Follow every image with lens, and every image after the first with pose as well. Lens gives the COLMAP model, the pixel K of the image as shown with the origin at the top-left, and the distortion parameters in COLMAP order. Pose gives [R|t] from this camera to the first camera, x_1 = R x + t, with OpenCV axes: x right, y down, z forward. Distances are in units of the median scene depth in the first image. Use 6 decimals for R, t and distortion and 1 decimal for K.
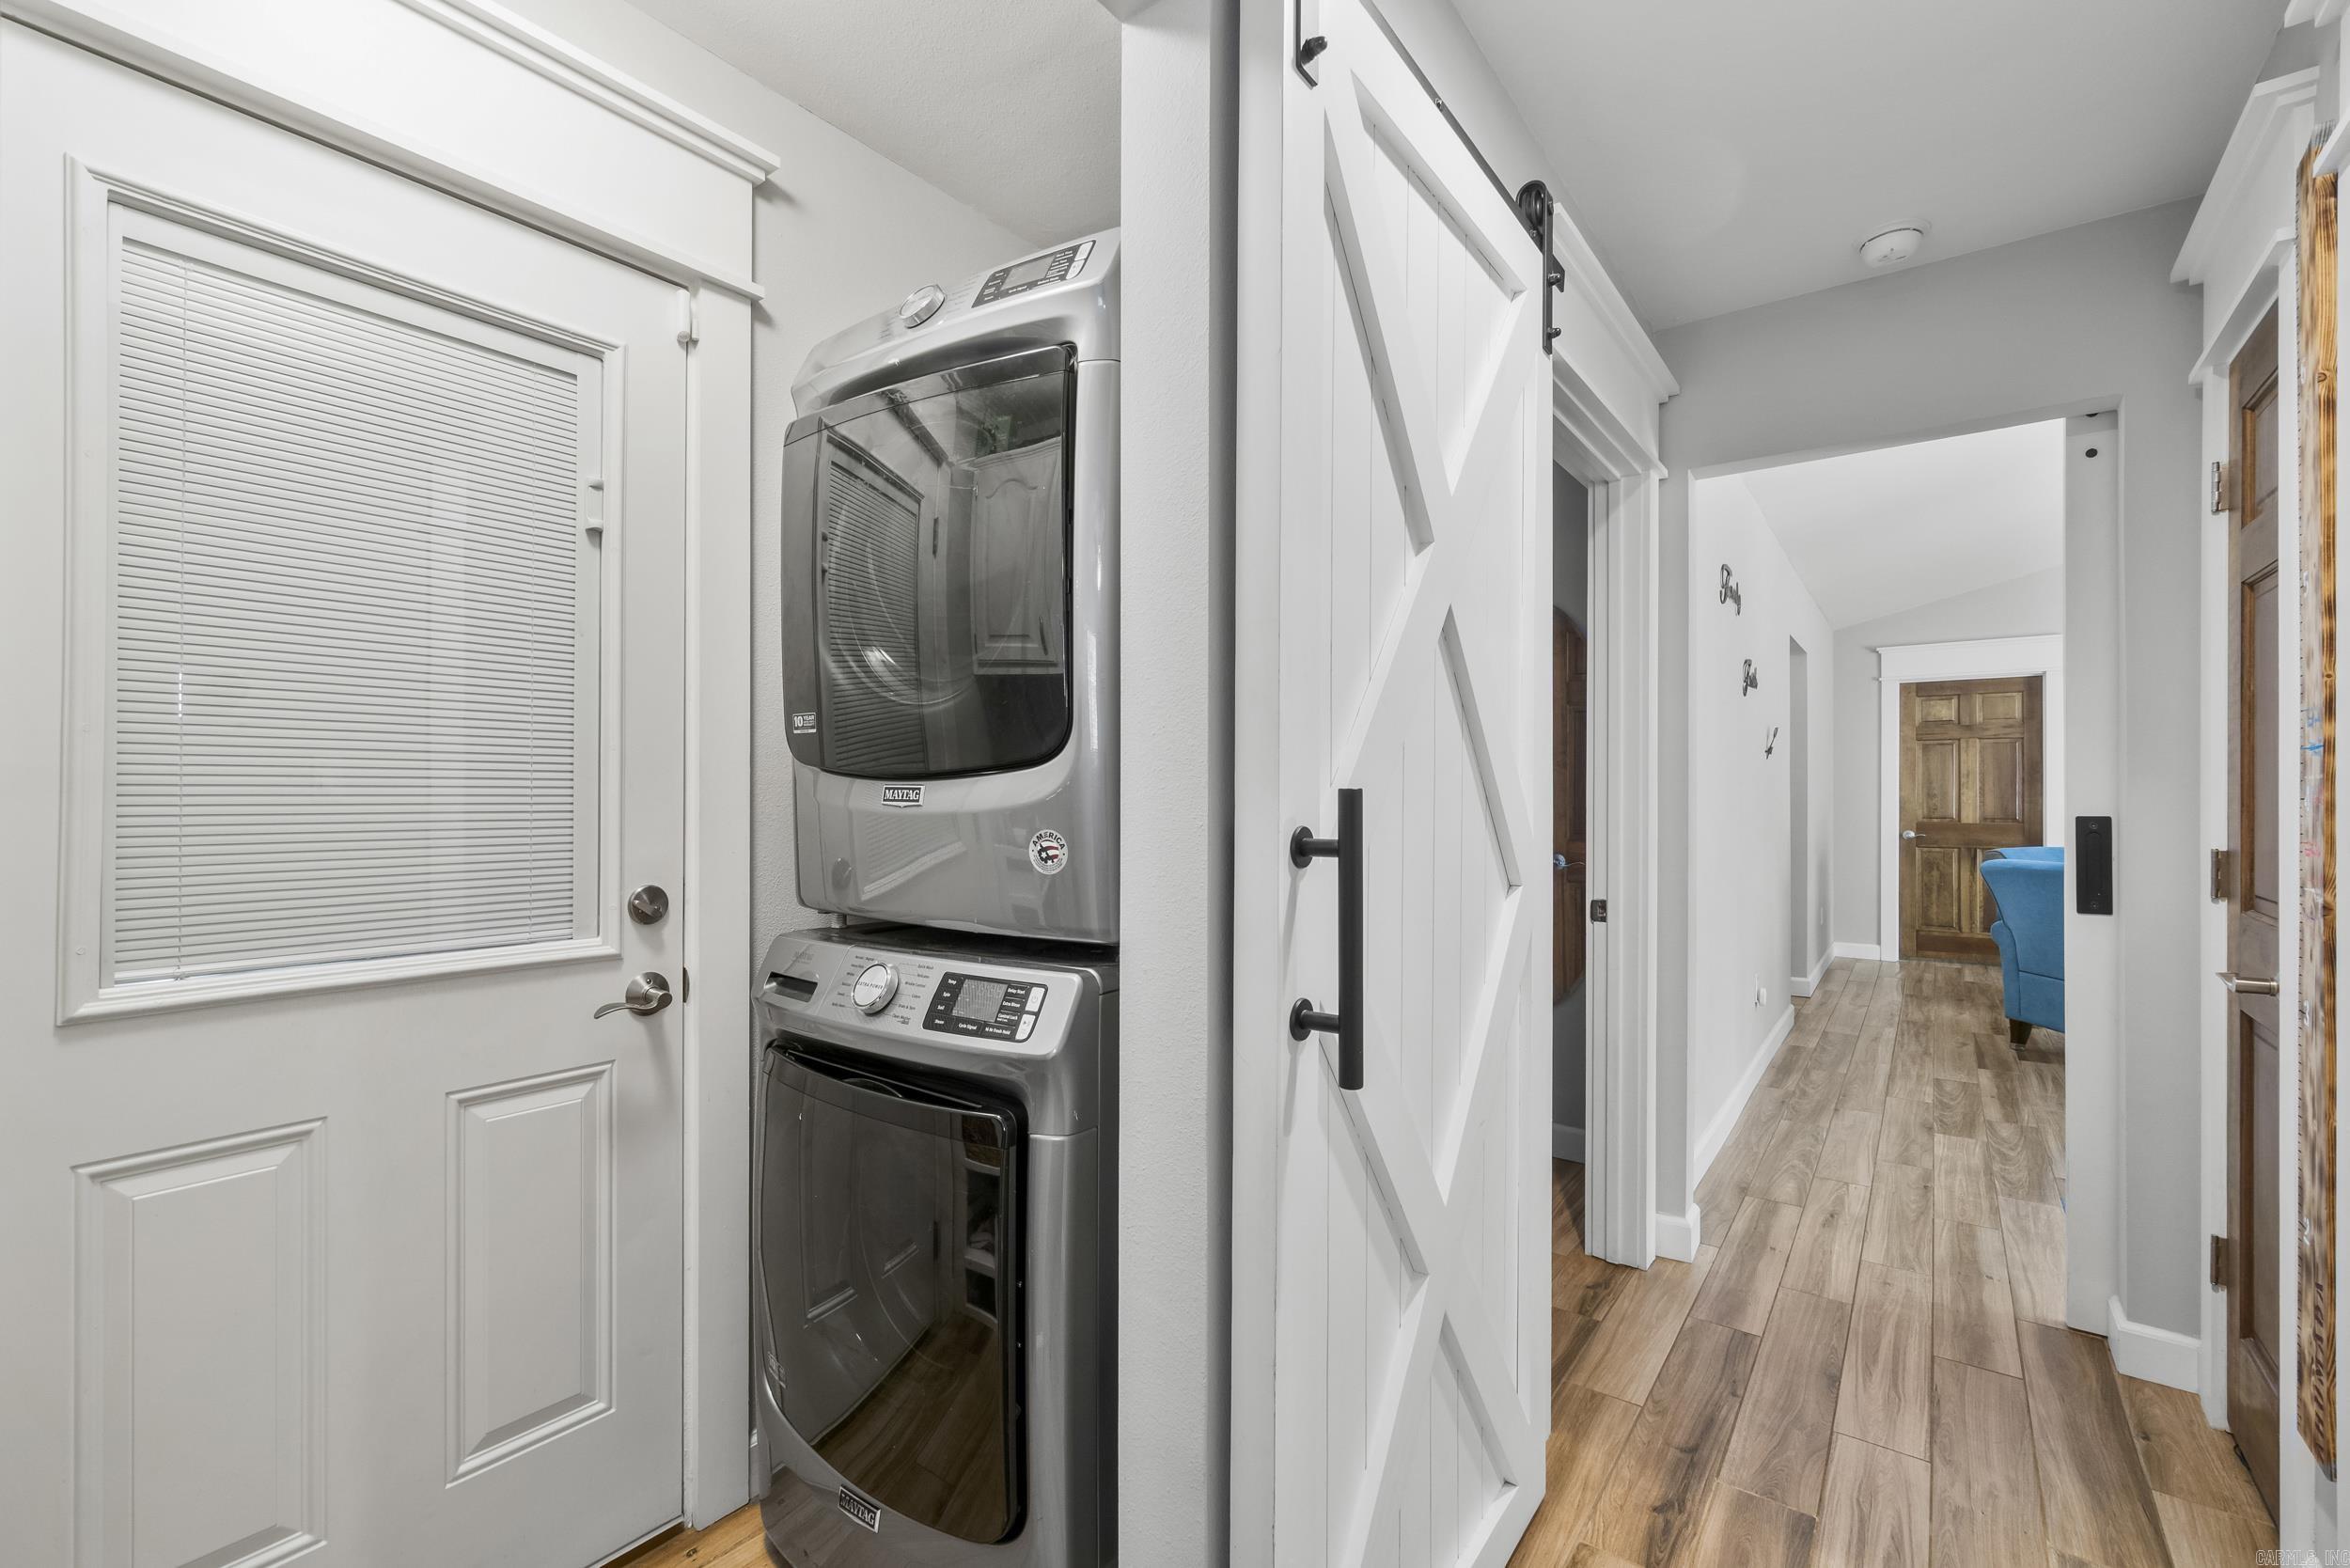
lens RADIAL K [[1038.9, 0, 1136.4], [0, 1038.9, 797.9], [0, 0, 1]] dist [-0.002190, -0.000411]
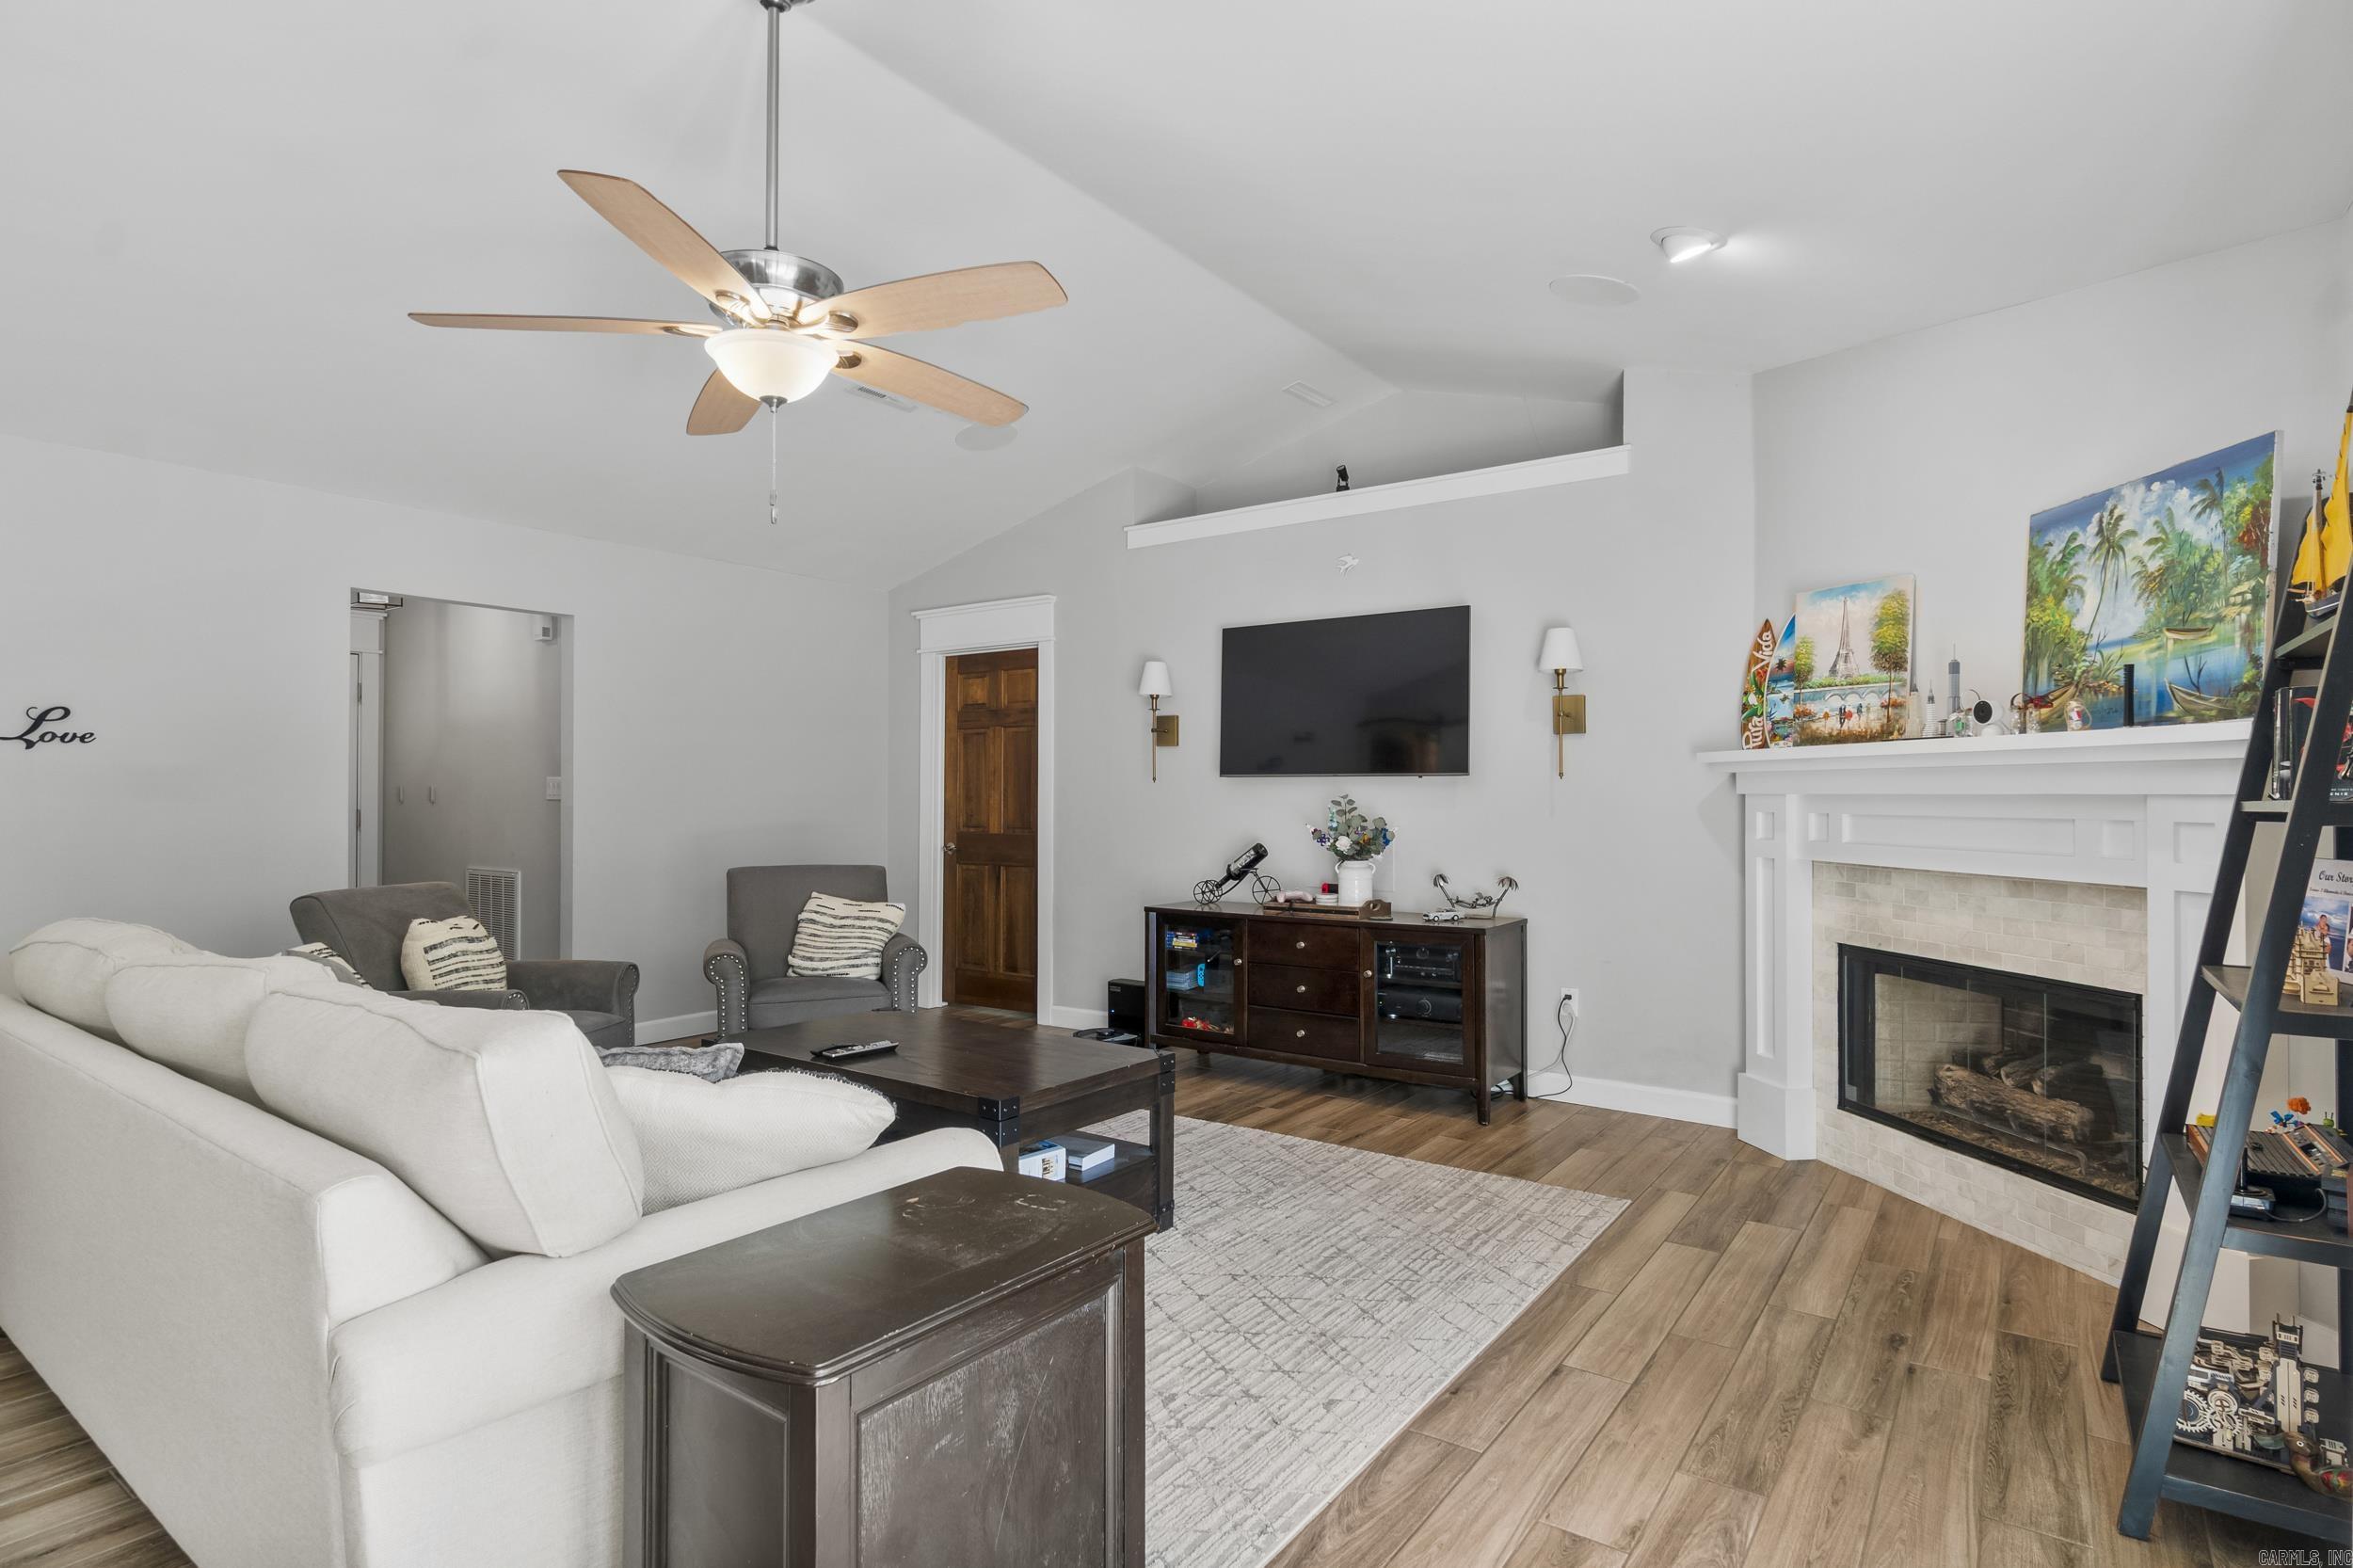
lens RADIAL K [[1205.8, 0, 1164.7], [0, 1205.8, 780.3], [0, 0, 1]] dist [-0.010865, 0.003608]
pose [[0.999262, 0.001769, 0.038364, 0.870044], [-0.001506, 0.999975, -0.006903, -0.010044], [-0.038376, 0.006840, 0.999240, 0.073662]]
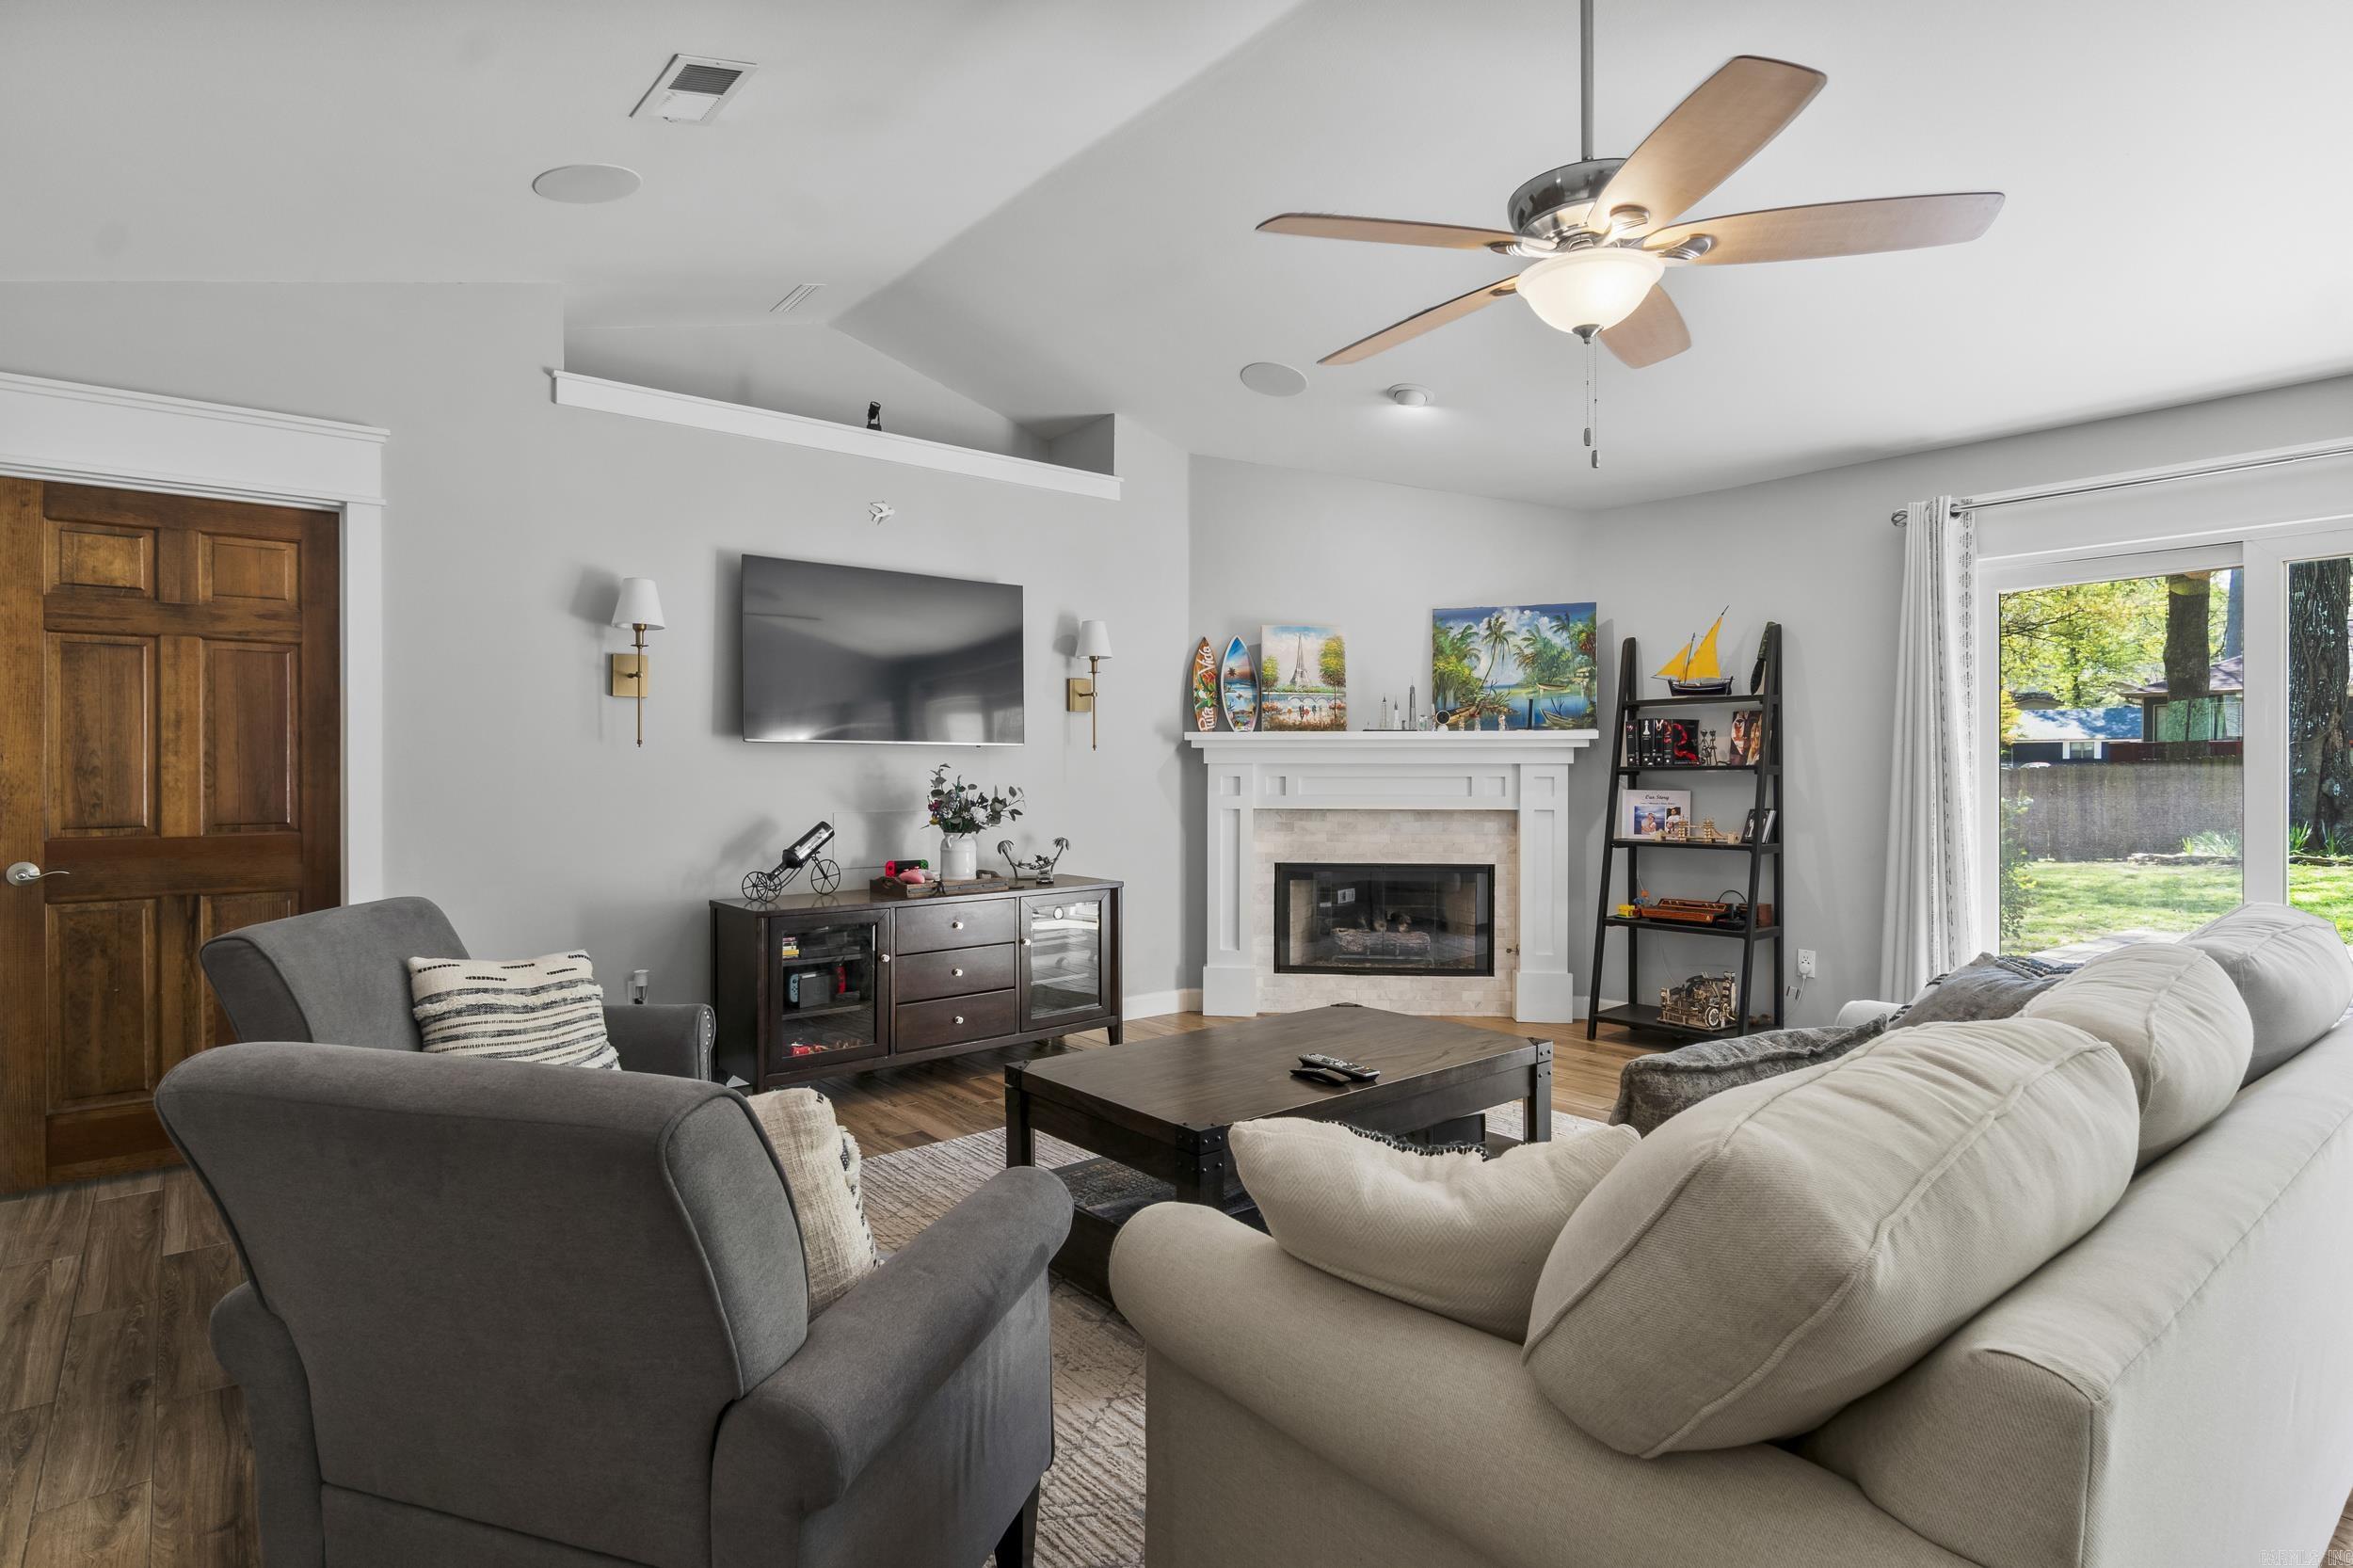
lens RADIAL K [[1205.8, 0, 1163.2], [0, 1205.8, 776.9], [0, 0, 1]] dist [-0.010865, 0.003608]
pose [[0.210992, -0.004432, 0.977478, 0.399517], [-0.002131, 0.999985, 0.004994, -0.003276], [-0.977485, -0.003137, 0.210979, 0.492965]]
